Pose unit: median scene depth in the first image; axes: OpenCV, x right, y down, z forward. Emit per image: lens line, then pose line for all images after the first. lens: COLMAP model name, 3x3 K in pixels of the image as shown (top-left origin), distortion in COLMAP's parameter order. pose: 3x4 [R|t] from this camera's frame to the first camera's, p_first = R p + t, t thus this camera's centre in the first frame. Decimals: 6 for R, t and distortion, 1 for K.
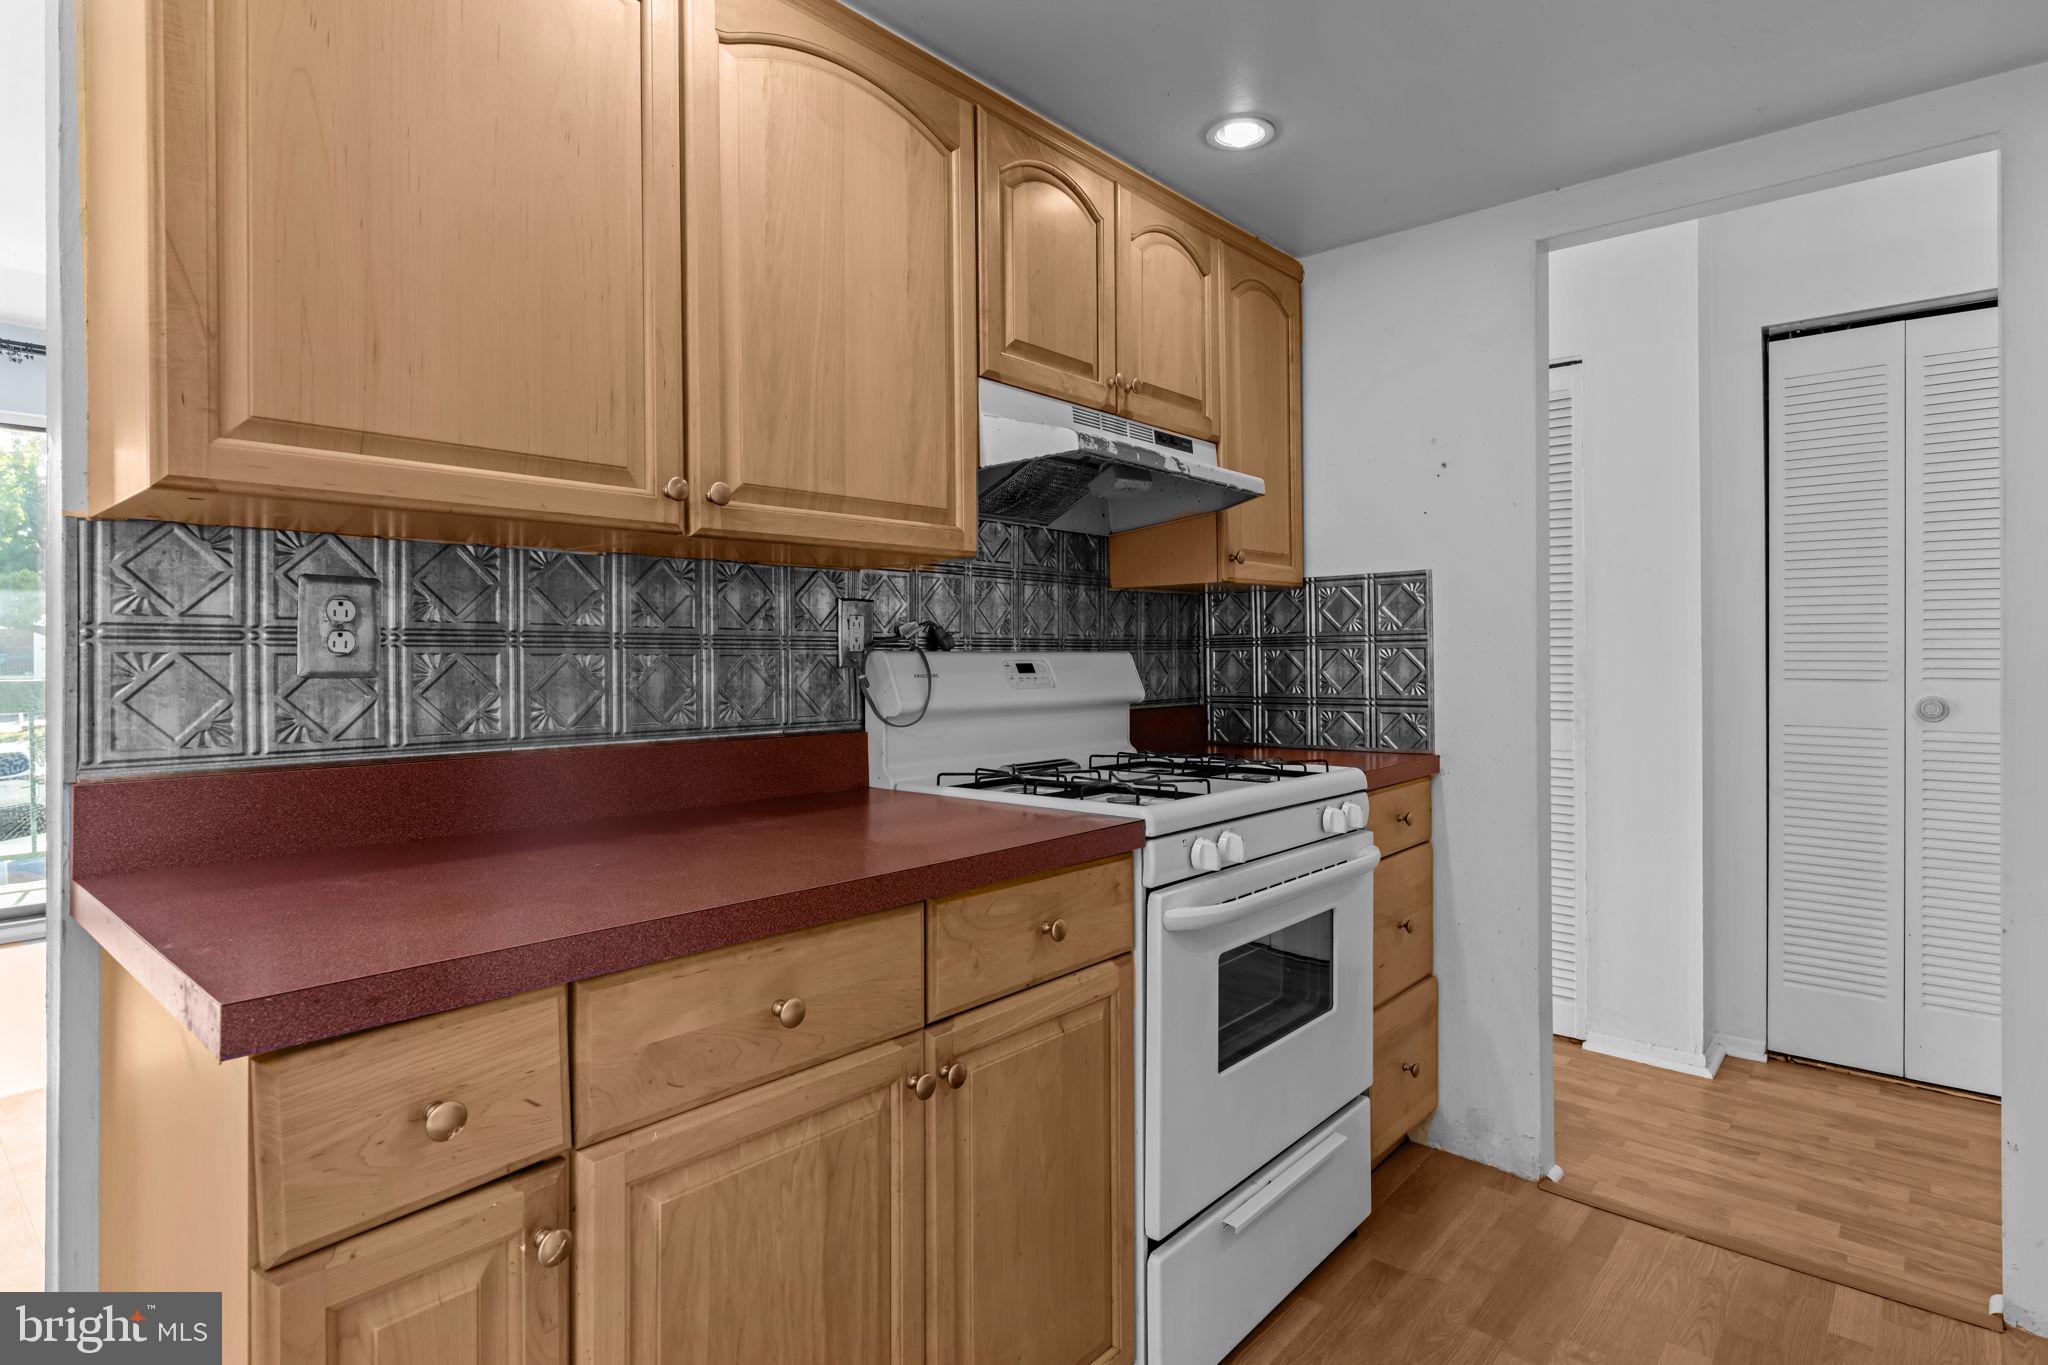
lens RADIAL K [[1089.5, 0, 1027.5], [0, 1089.5, 675.0], [0, 0, 1]] dist [-0.005657, 0.003356]
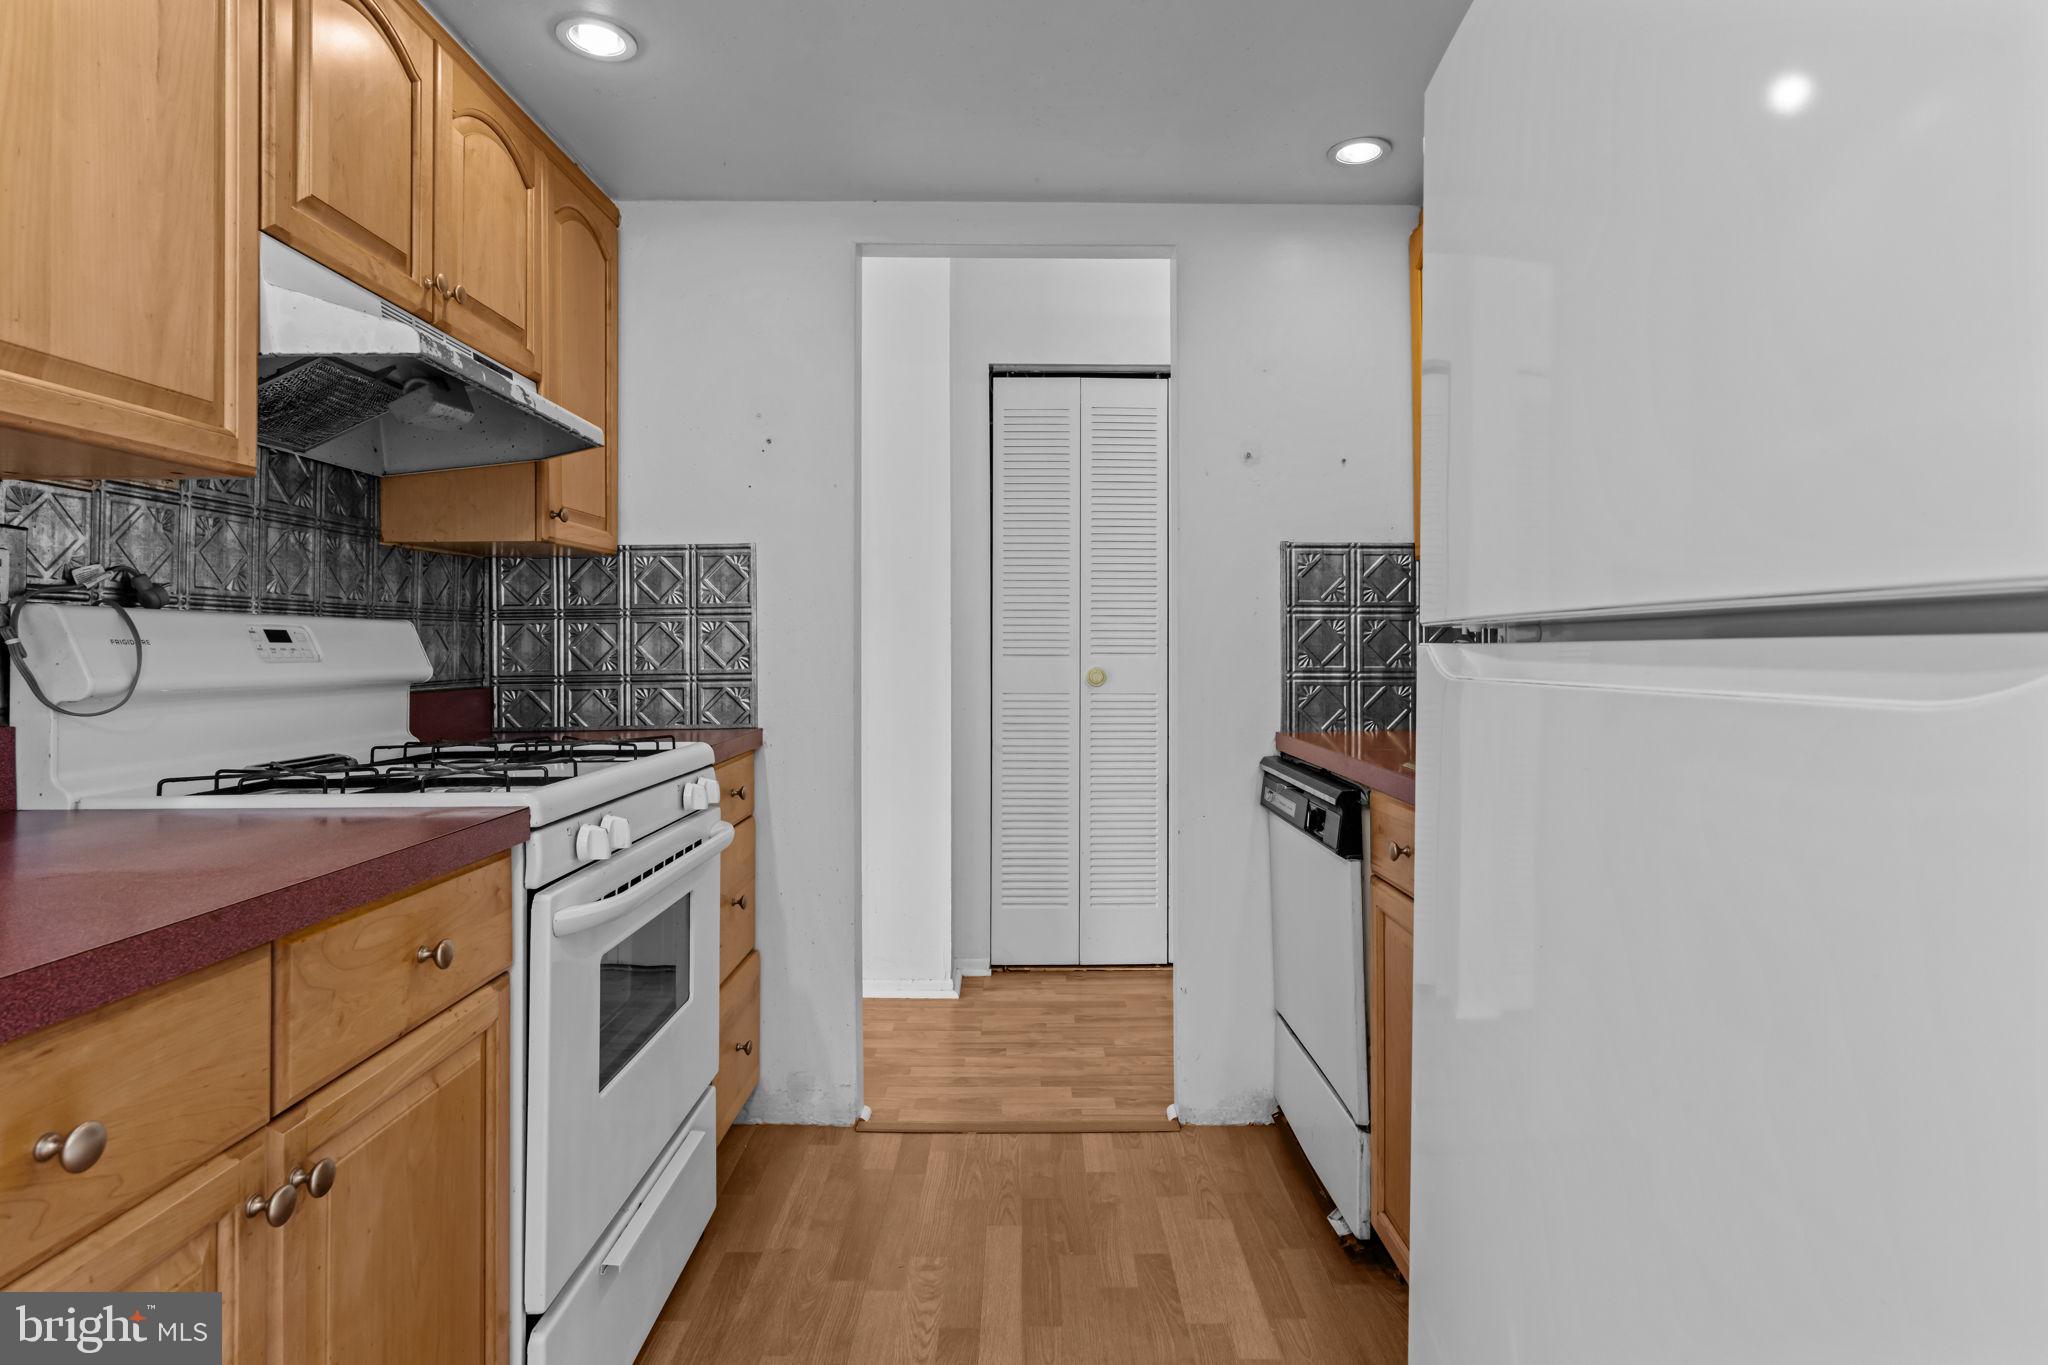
lens RADIAL K [[1089.5, 0, 1060.1], [0, 1089.5, 646.2], [0, 0, 1]] dist [-0.005657, 0.003356]
pose [[0.737332, 0.002190, 0.675527, -0.117405], [0.012617, 0.999776, -0.017012, 0.021702], [-0.675412, 0.021067, 0.737139, 0.082657]]
